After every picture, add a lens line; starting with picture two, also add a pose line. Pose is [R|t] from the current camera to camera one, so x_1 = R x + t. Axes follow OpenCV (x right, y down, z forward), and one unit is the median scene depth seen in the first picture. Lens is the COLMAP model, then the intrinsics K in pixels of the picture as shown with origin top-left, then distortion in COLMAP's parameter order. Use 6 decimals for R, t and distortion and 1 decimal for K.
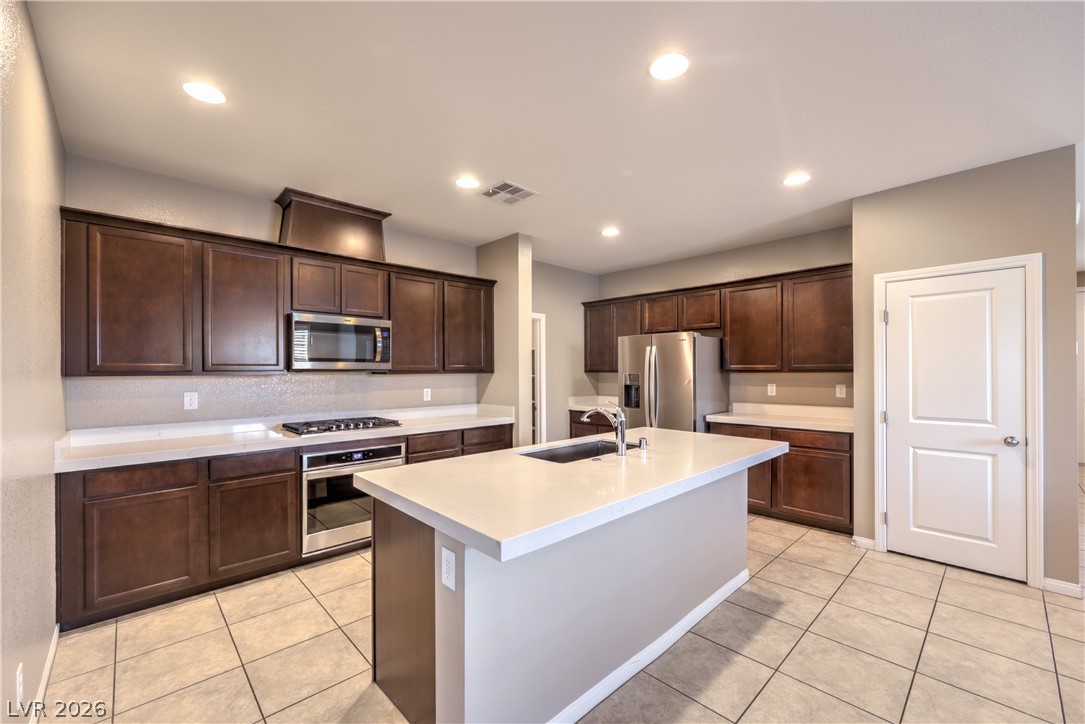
lens RADIAL K [[443.3, 0, 539.4], [0, 443.3, 367.3], [0, 0, 1]] dist [-0.002575, 0.001360]
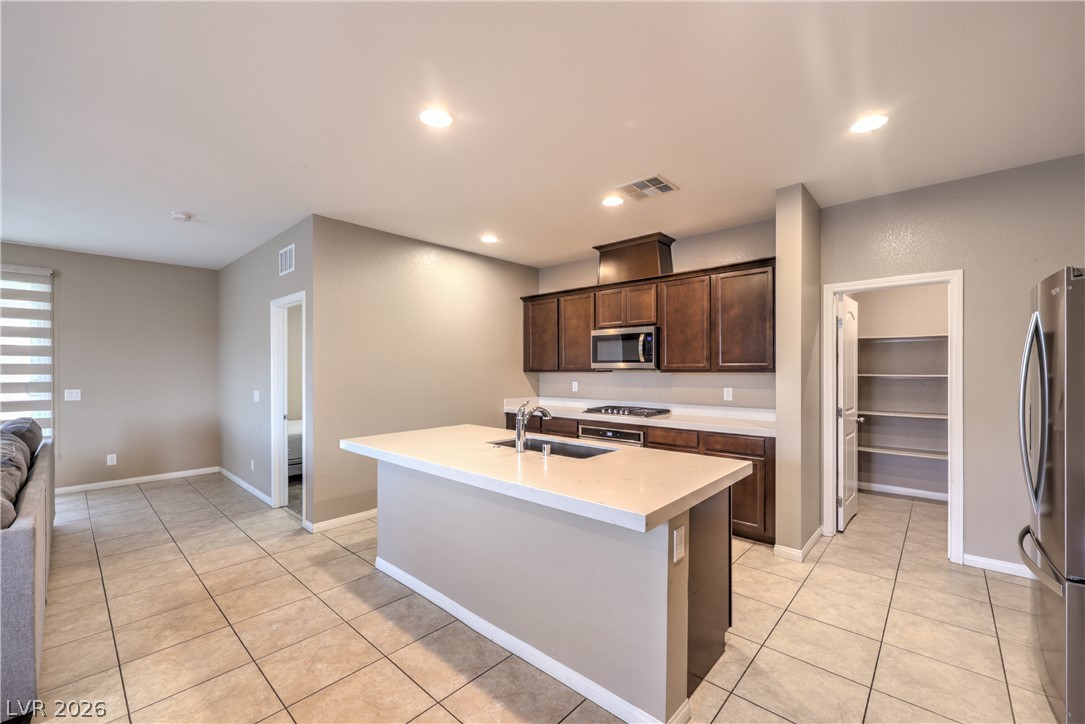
lens RADIAL K [[443.3, 0, 539.9], [0, 443.3, 361.0], [0, 0, 1]] dist [-0.002575, 0.001360]
pose [[0.065093, -0.017151, -0.997732, 1.185142], [0.008469, 0.999826, -0.016634, 0.003737], [0.997843, -0.007367, 0.065226, 0.934690]]
